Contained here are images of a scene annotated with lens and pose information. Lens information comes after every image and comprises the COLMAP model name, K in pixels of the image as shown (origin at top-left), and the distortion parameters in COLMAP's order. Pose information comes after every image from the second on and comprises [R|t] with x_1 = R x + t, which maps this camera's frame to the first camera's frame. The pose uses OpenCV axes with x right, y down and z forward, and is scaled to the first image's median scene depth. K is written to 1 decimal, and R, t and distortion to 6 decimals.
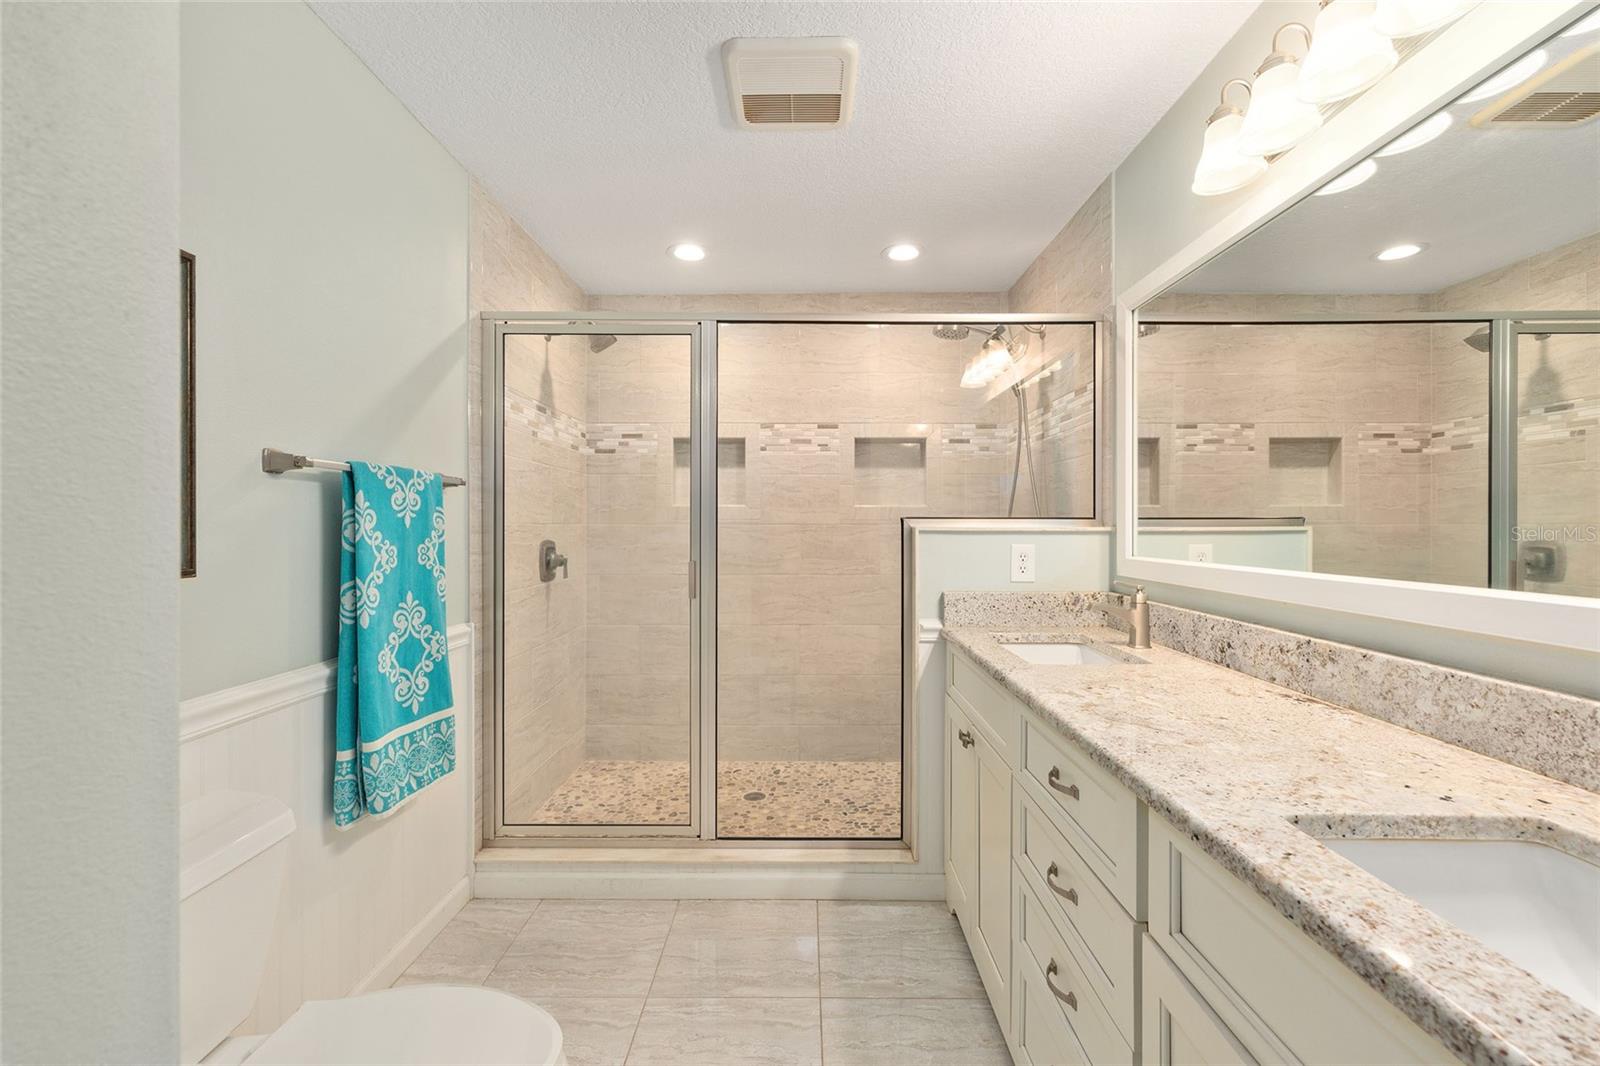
lens RADIAL K [[649.8, 0, 791.7], [0, 649.8, 526.6], [0, 0, 1]] dist [-0.003739, 0.002439]
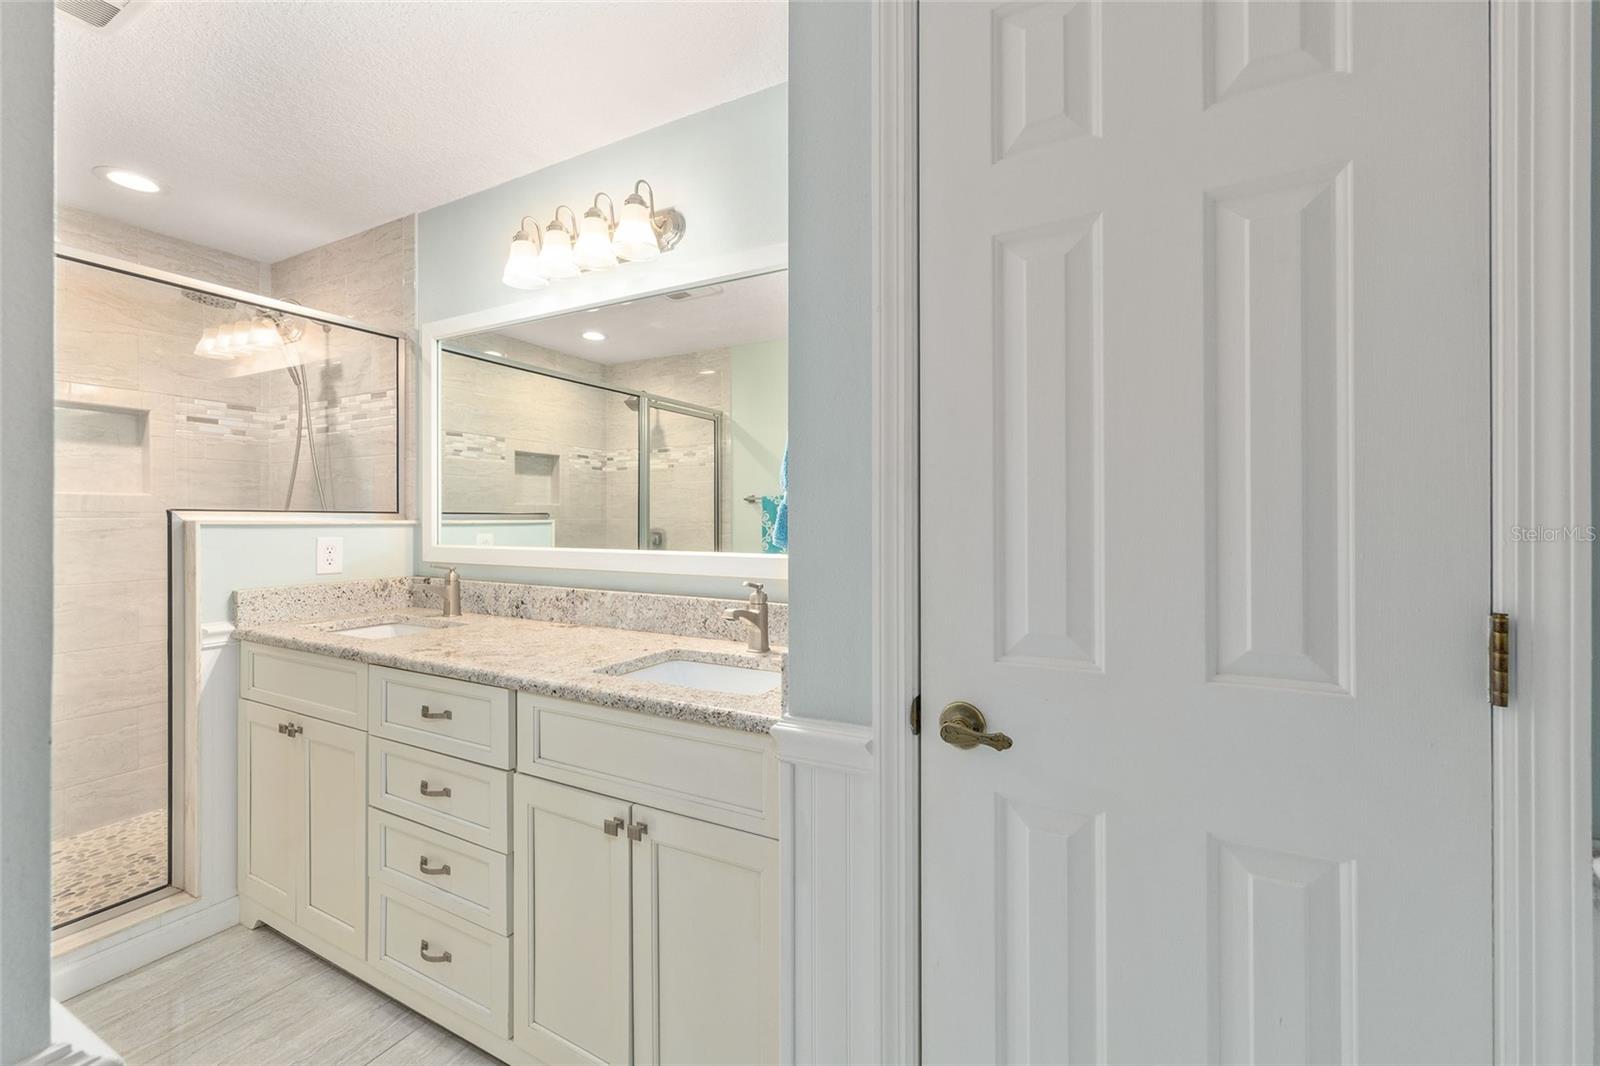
lens RADIAL K [[649.8, 0, 801.9], [0, 649.8, 522.3], [0, 0, 1]] dist [-0.003739, 0.002439]
pose [[0.461818, -0.004293, 0.886964, -0.212519], [0.002497, 0.999991, 0.003540, 0.001995], [-0.886971, 0.000580, 0.461824, -0.142055]]
